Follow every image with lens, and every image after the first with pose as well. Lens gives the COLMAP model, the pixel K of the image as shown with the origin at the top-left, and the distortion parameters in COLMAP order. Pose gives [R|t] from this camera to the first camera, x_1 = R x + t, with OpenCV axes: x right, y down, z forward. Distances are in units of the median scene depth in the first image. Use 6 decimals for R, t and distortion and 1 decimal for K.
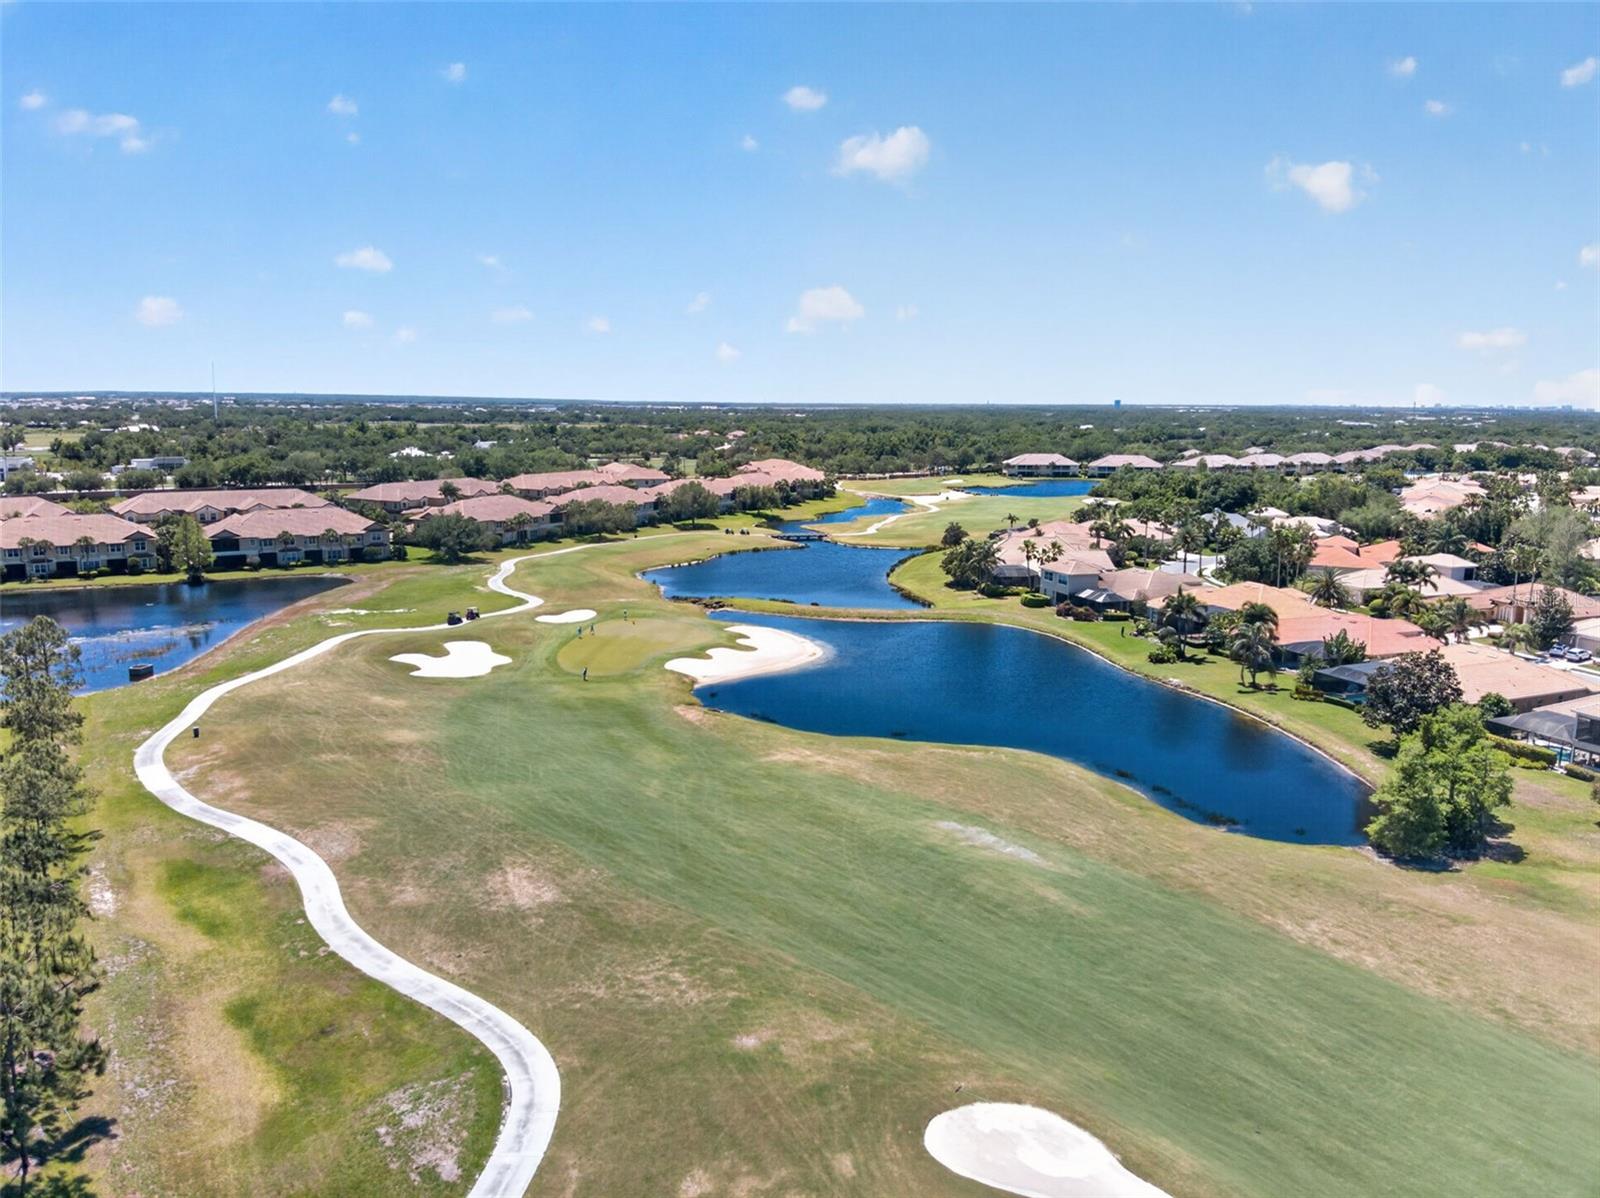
lens RADIAL K [[1153.7, 0, 785.7], [0, 1153.7, 598.6], [0, 0, 1]] dist [0.153500, -0.281593]
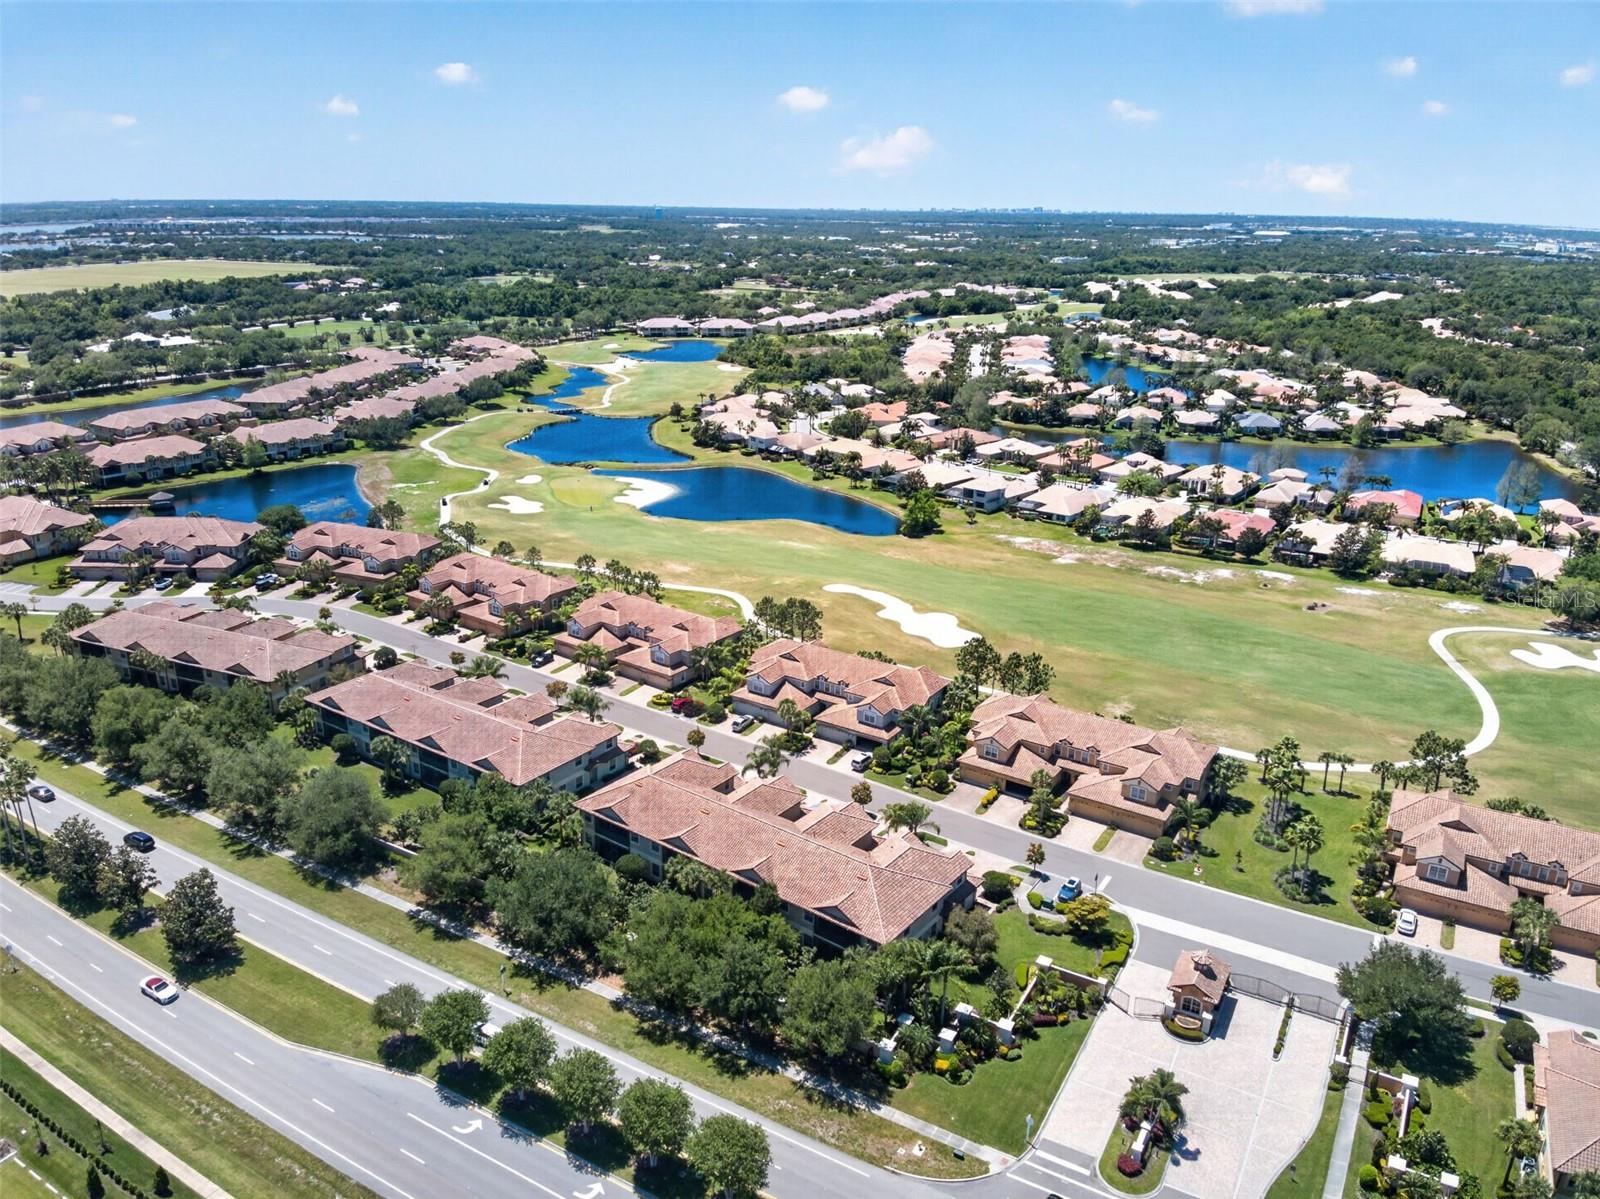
lens RADIAL K [[1153.7, 0, 785.7], [0, 1153.7, 599.1], [0, 0, 1]] dist [0.153500, -0.281593]
pose [[0.928220, -0.118319, 0.352717, -0.519278], [0.060166, 0.983341, 0.171526, -0.099542], [-0.367135, -0.137992, 0.919875, -1.011140]]
